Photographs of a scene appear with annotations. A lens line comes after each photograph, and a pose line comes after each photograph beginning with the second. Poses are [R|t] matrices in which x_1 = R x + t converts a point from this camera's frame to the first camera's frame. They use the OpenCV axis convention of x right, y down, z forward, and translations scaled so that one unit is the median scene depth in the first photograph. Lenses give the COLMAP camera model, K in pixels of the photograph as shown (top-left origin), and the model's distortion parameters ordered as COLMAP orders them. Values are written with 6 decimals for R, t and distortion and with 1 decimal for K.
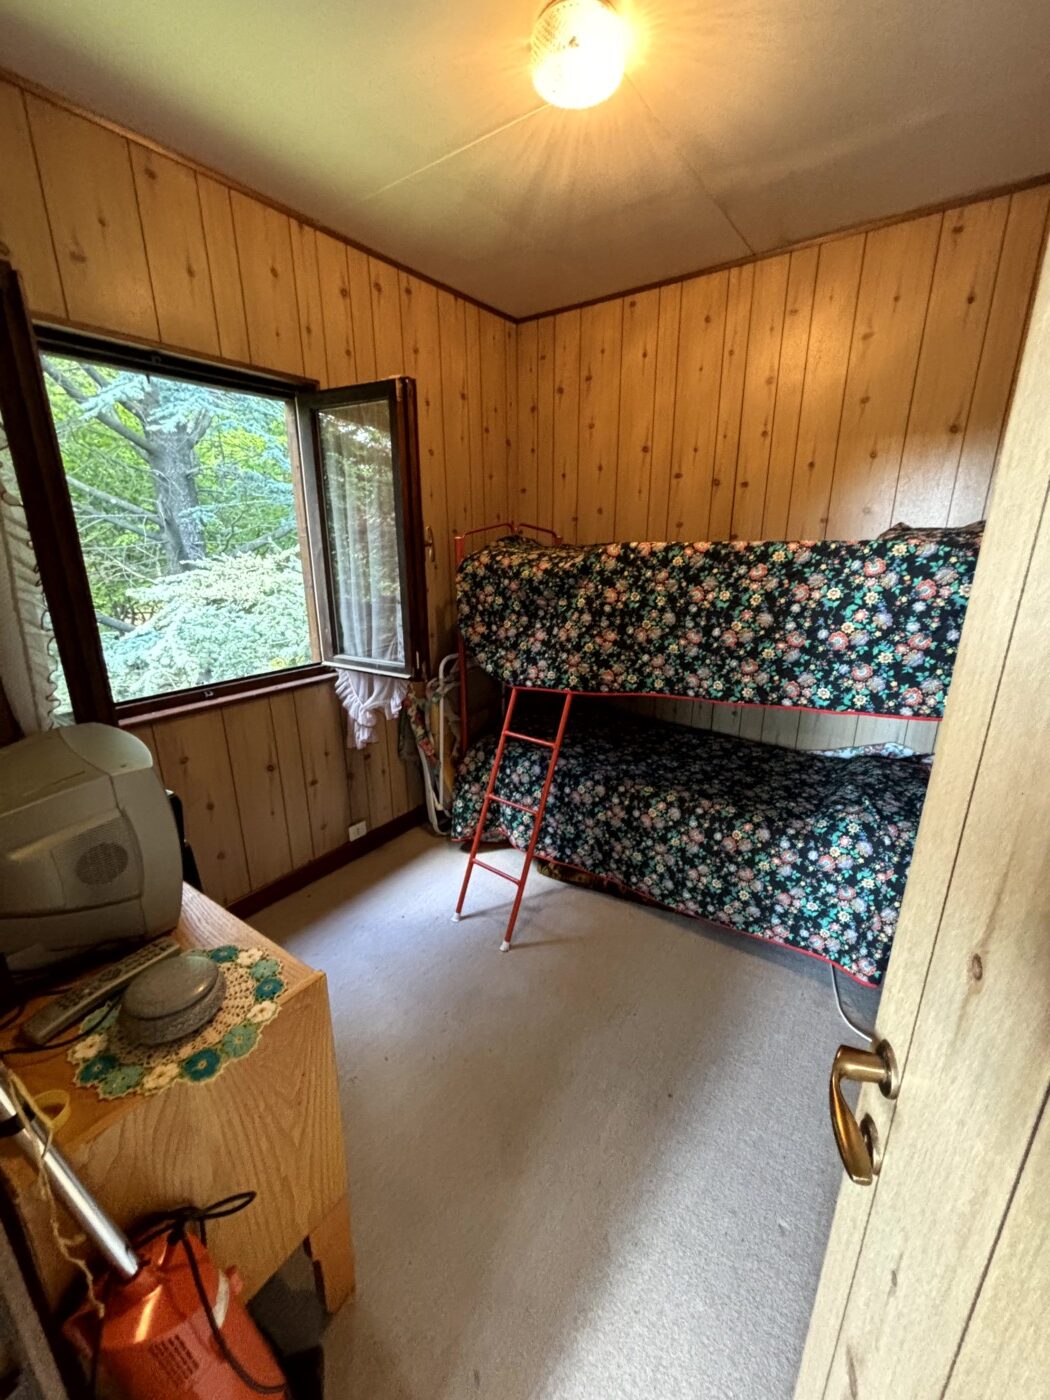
lens RADIAL K [[562.6, 0, 520.8], [0, 562.6, 701.9], [0, 0, 1]] dist [0.001966, -0.000614]
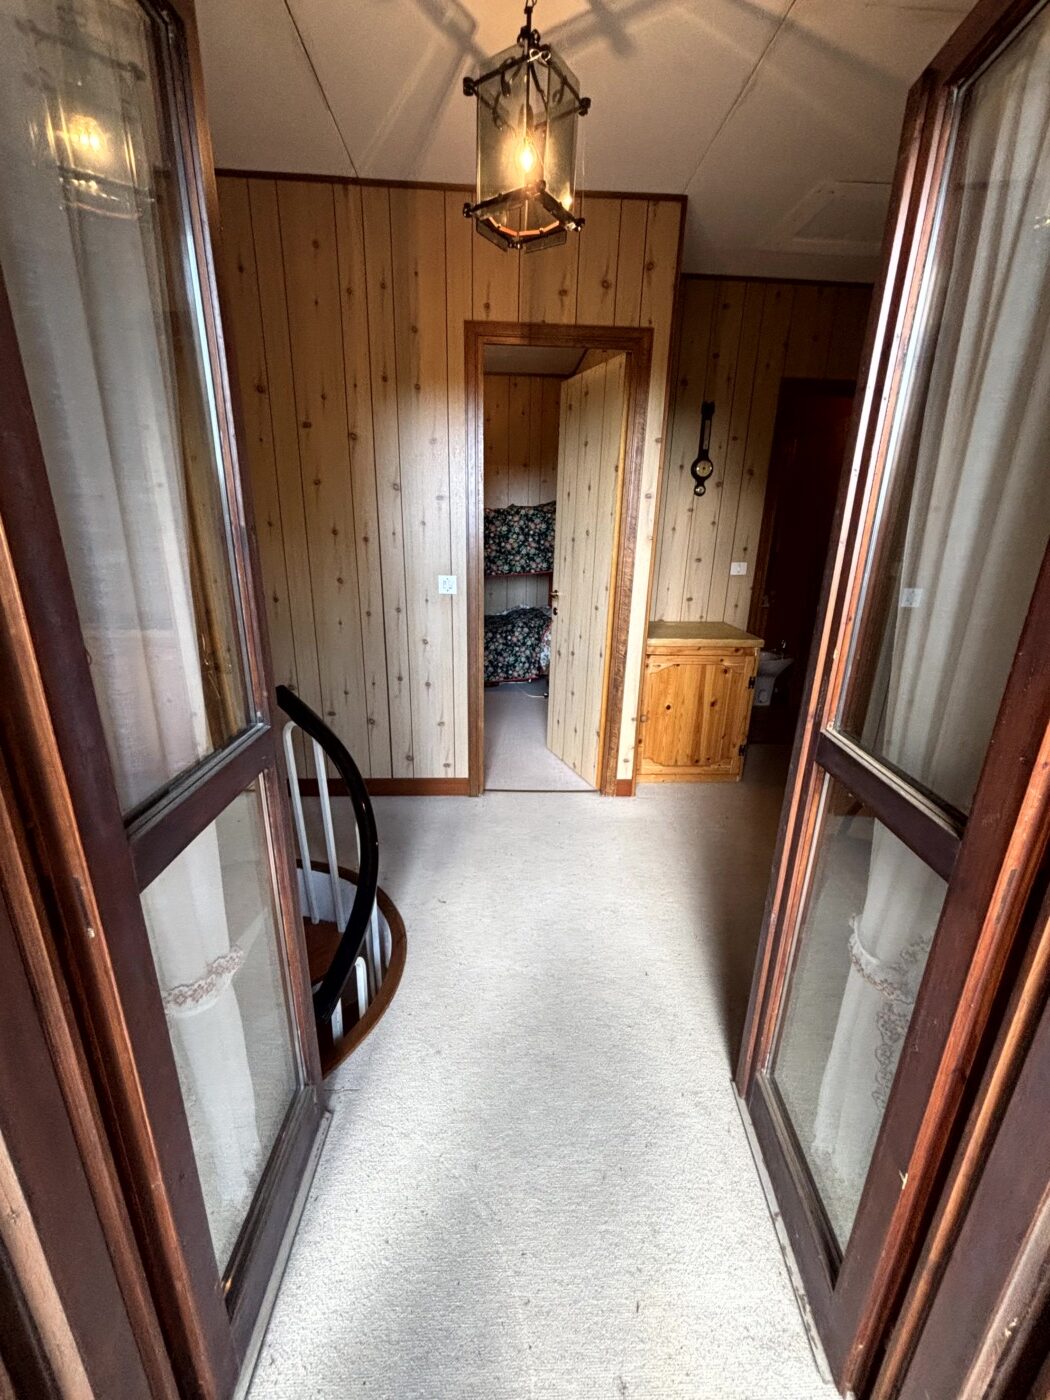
lens RADIAL K [[562.6, 0, 524.8], [0, 562.6, 697.6], [0, 0, 1]] dist [0.001966, -0.000614]
pose [[0.778498, -0.164007, 0.605840, -0.952499], [0.150375, 0.985881, 0.073658, 0.354848], [-0.609367, 0.033760, 0.792169, -0.973883]]
